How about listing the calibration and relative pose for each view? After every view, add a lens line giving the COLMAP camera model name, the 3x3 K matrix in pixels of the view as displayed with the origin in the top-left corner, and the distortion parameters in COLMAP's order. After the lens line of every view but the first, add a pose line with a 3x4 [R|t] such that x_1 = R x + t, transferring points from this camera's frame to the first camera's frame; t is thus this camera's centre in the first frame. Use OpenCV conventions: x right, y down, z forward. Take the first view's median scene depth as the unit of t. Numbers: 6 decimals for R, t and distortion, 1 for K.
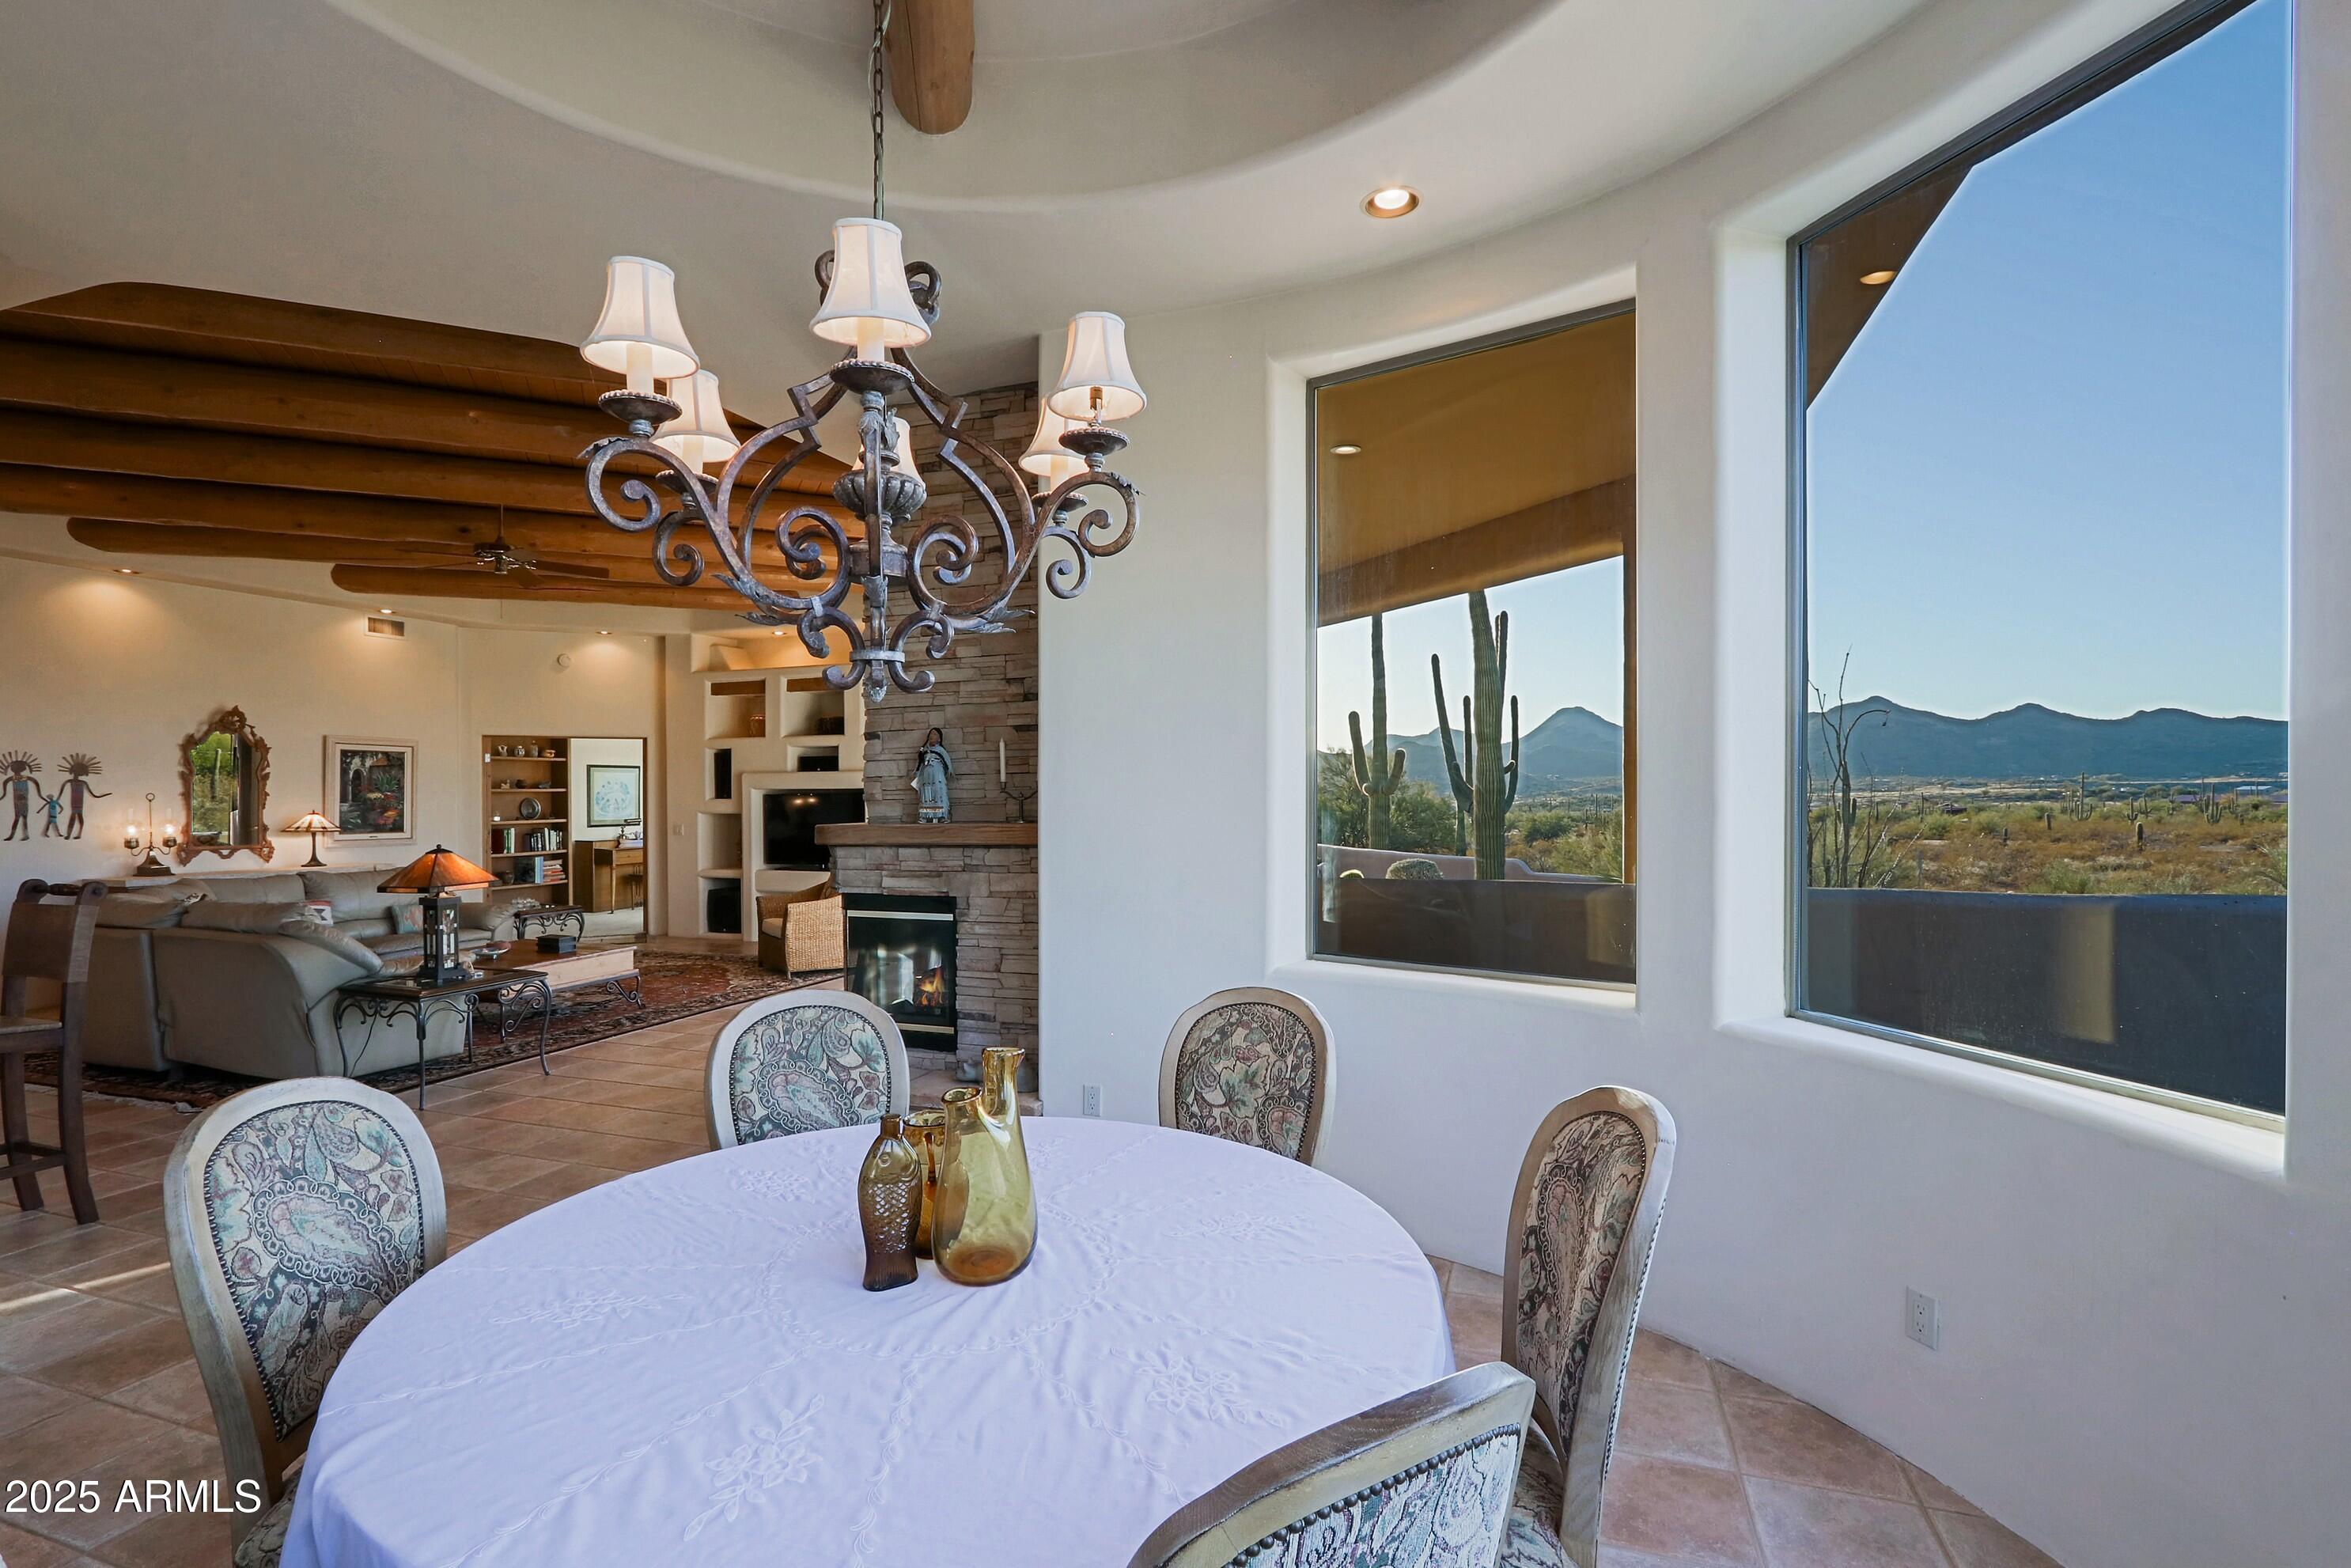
lens RADIAL K [[1102.3, 0, 1175.5], [0, 1102.3, 784.0], [0, 0, 1]] dist [0.001083, 0.000071]
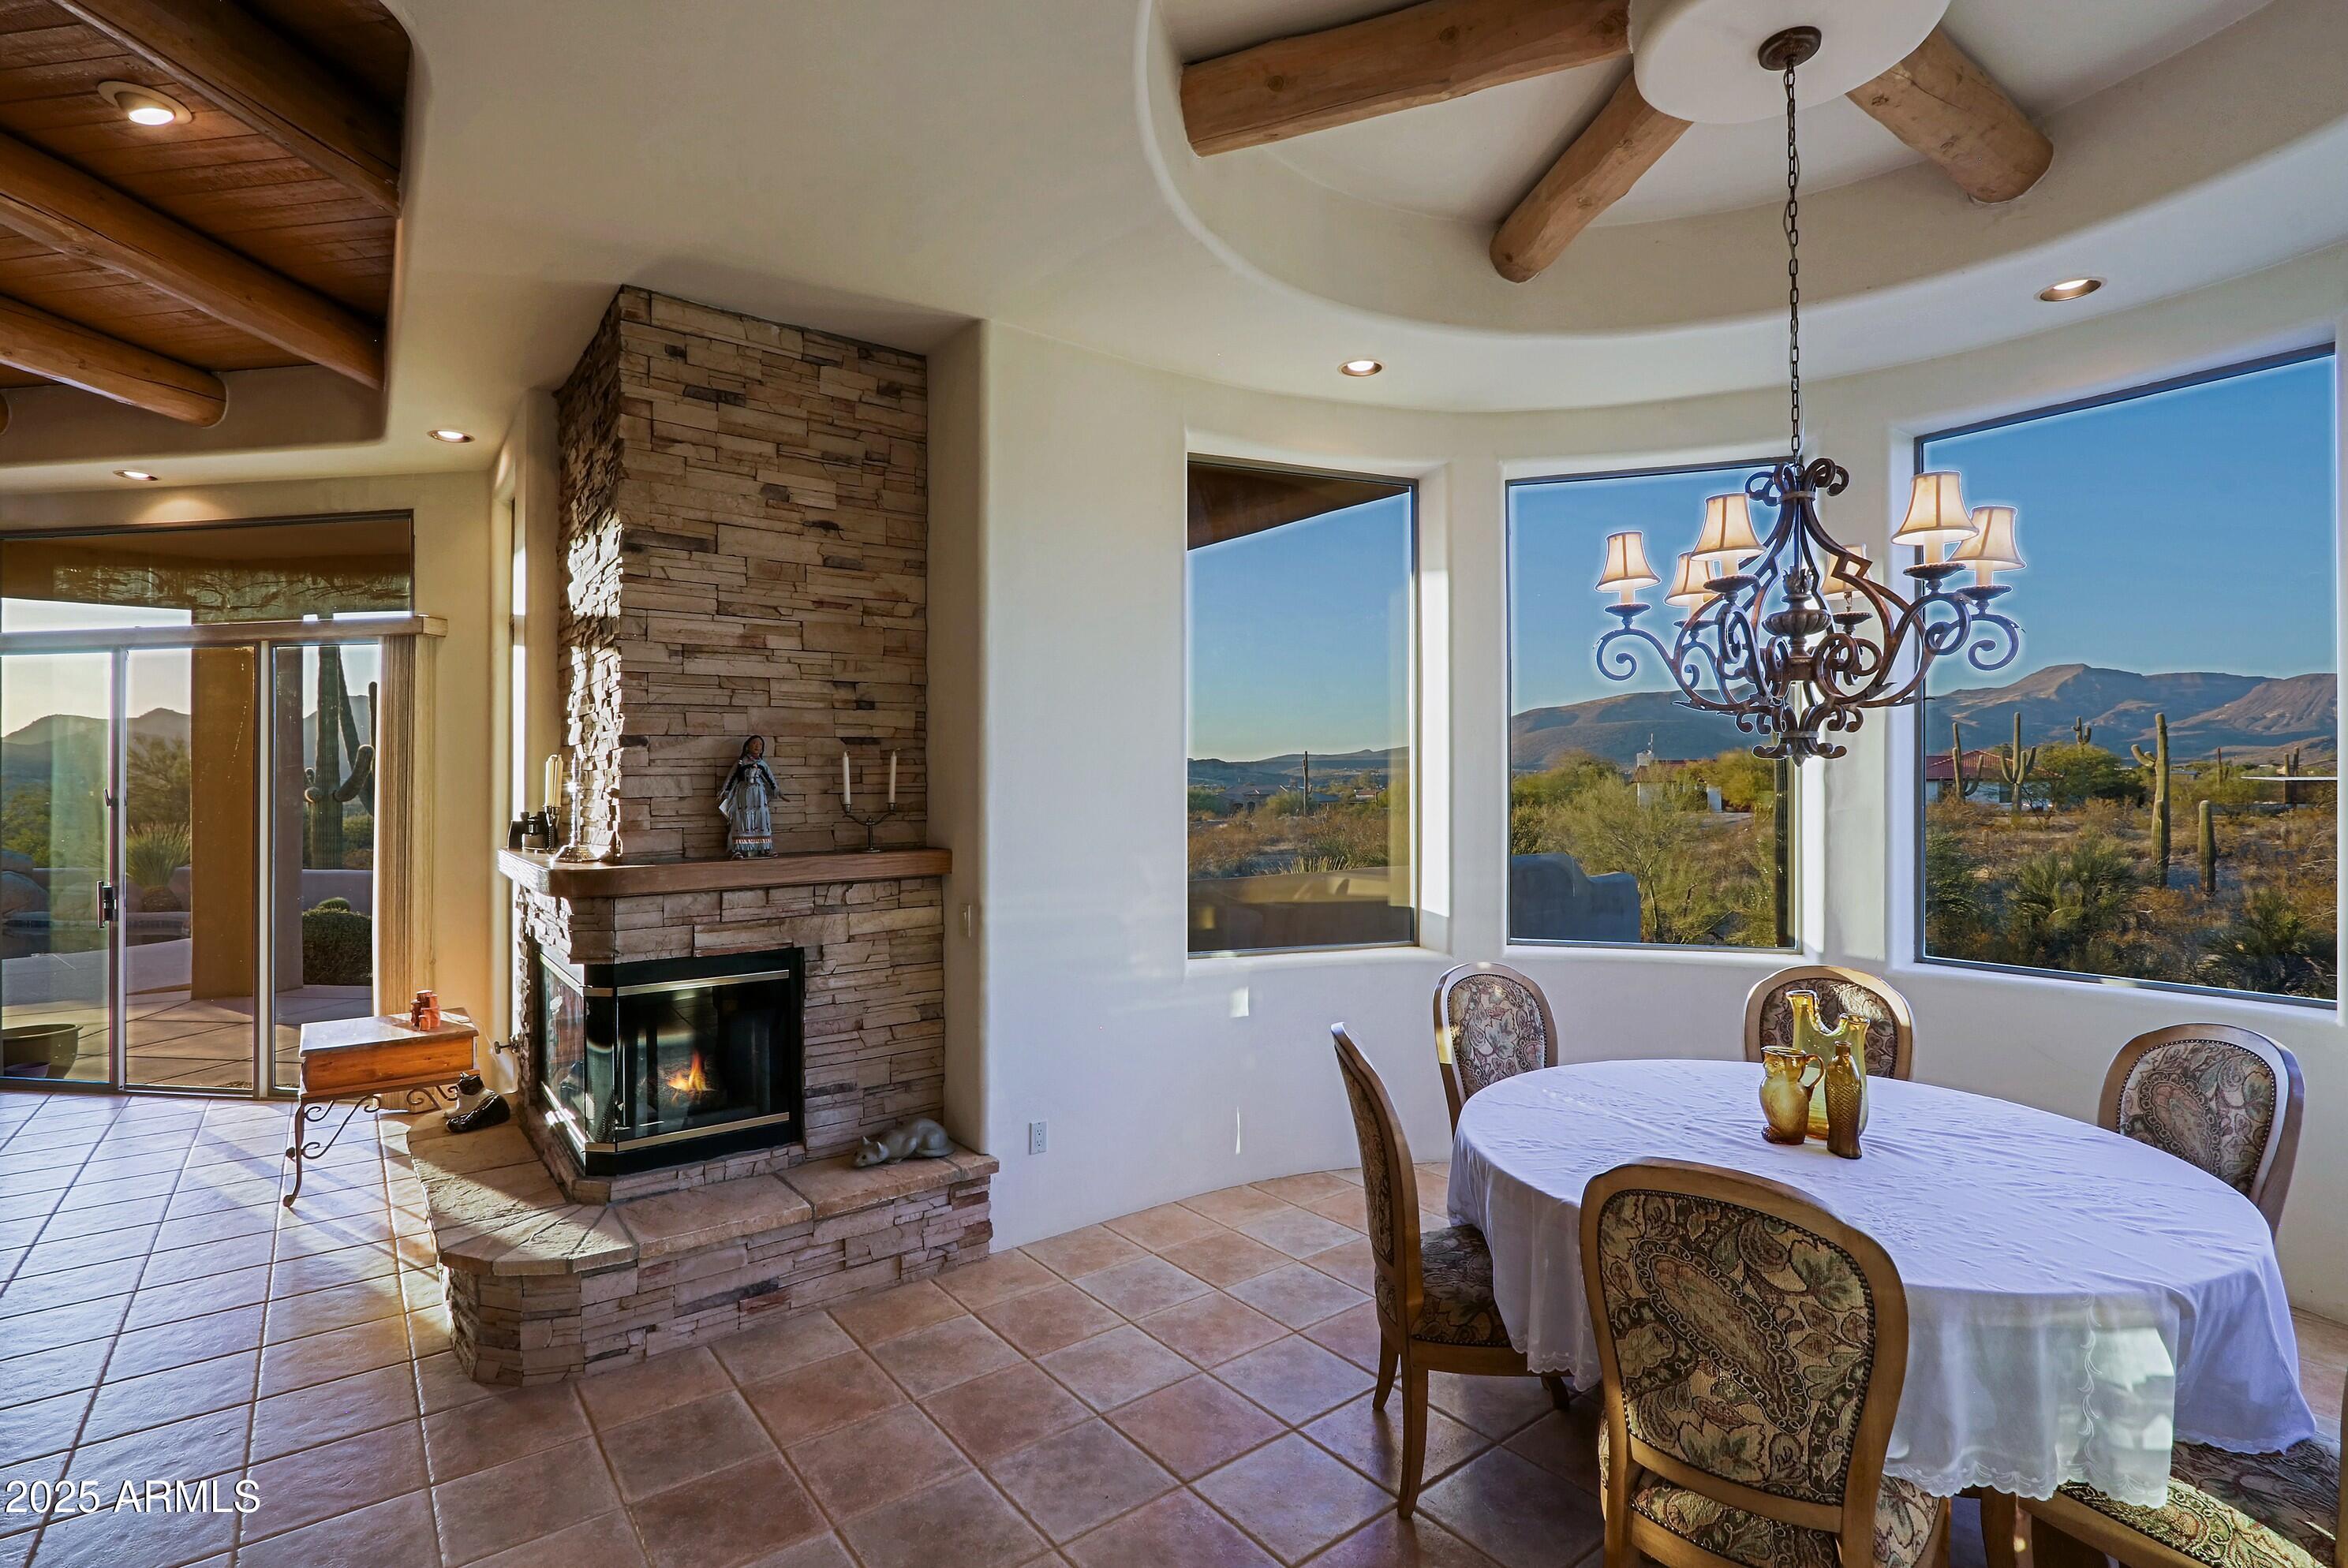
lens RADIAL K [[1108.6, 0, 1173.6], [0, 1108.6, 770.6], [0, 0, 1]] dist [0.000747, 0.000038]
pose [[0.560691, 0.015042, 0.827889, -0.717392], [-0.002716, 0.999863, -0.016327, -0.014369], [-0.828021, 0.006906, 0.560655, 0.317996]]
